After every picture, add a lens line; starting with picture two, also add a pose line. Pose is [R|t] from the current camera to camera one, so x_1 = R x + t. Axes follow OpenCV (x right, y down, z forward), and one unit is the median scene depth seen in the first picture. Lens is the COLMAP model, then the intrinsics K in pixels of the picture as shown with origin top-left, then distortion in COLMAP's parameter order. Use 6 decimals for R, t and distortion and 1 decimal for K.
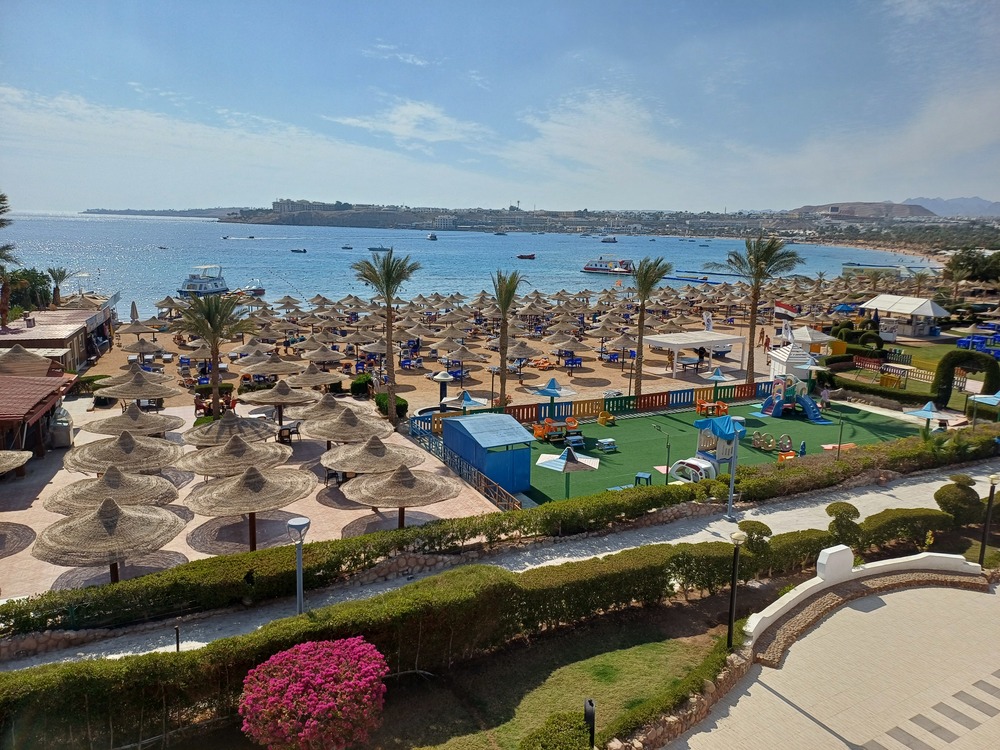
lens RADIAL K [[740.3, 0, 503.3], [0, 740.3, 358.9], [0, 0, 1]] dist [0.085688, -0.108097]
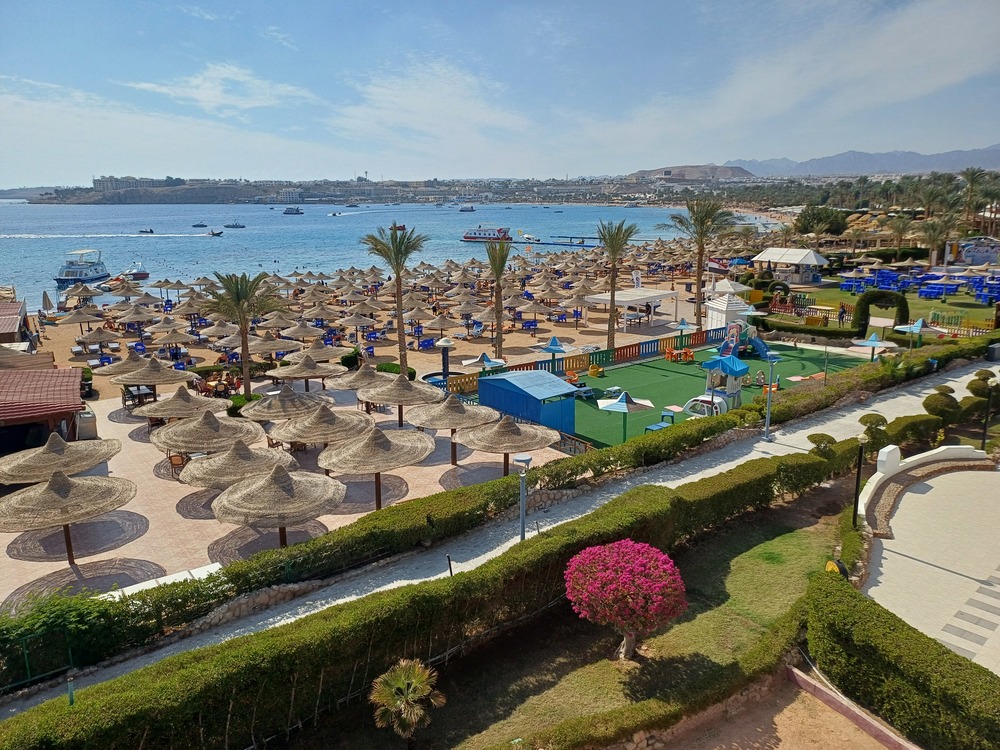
lens RADIAL K [[740.3, 0, 503.3], [0, 740.3, 358.9], [0, 0, 1]] dist [0.085688, -0.108097]
pose [[0.979996, -0.073194, 0.185070, -0.257622], [0.065974, 0.996811, 0.044882, 0.007003], [-0.187765, -0.031774, 0.981700, -0.054373]]
